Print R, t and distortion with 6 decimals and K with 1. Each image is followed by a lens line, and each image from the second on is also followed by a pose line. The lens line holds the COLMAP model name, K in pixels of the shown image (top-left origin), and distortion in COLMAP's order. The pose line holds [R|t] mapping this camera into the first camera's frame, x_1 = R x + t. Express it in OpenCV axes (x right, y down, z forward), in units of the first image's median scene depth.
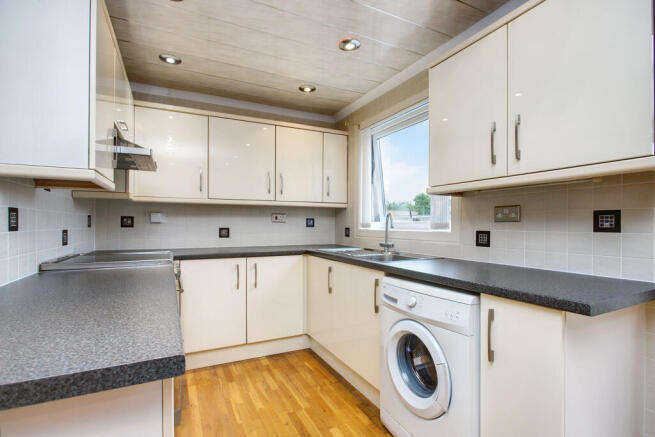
lens RADIAL K [[315.6, 0, 327.5], [0, 315.6, 218.5], [0, 0, 1]] dist [-0.003385, -0.000871]
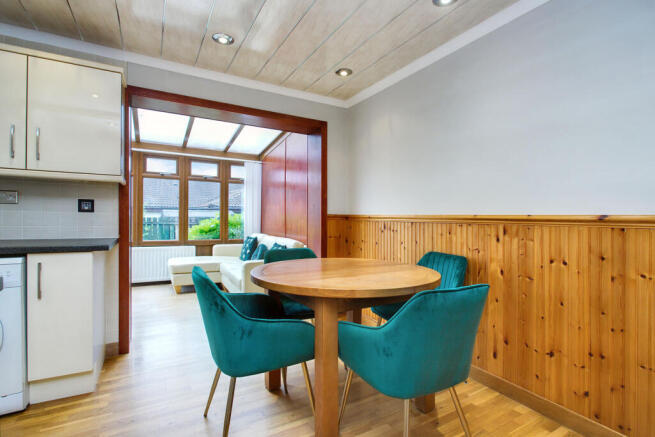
lens RADIAL K [[315.6, 0, 327.5], [0, 315.6, 218.5], [0, 0, 1]] dist [-0.003385, -0.000871]
pose [[-0.040785, -0.005606, 0.999152, -0.455835], [-0.032279, 0.999470, 0.004290, 0.014687], [-0.998646, -0.032077, -0.040944, -0.124905]]
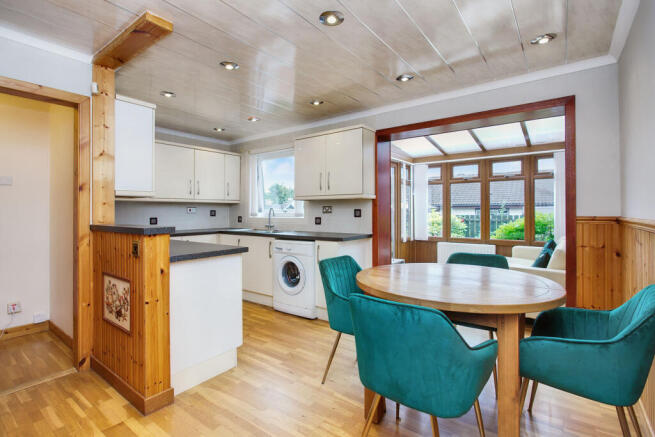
lens RADIAL K [[315.6, 0, 327.5], [0, 315.6, 218.5], [0, 0, 1]] dist [-0.003385, -0.000871]
pose [[0.897685, -0.016506, 0.440329, -0.292987], [-0.001446, 0.999182, 0.040405, -0.028972], [-0.440636, -0.036907, 0.896927, -0.708173]]
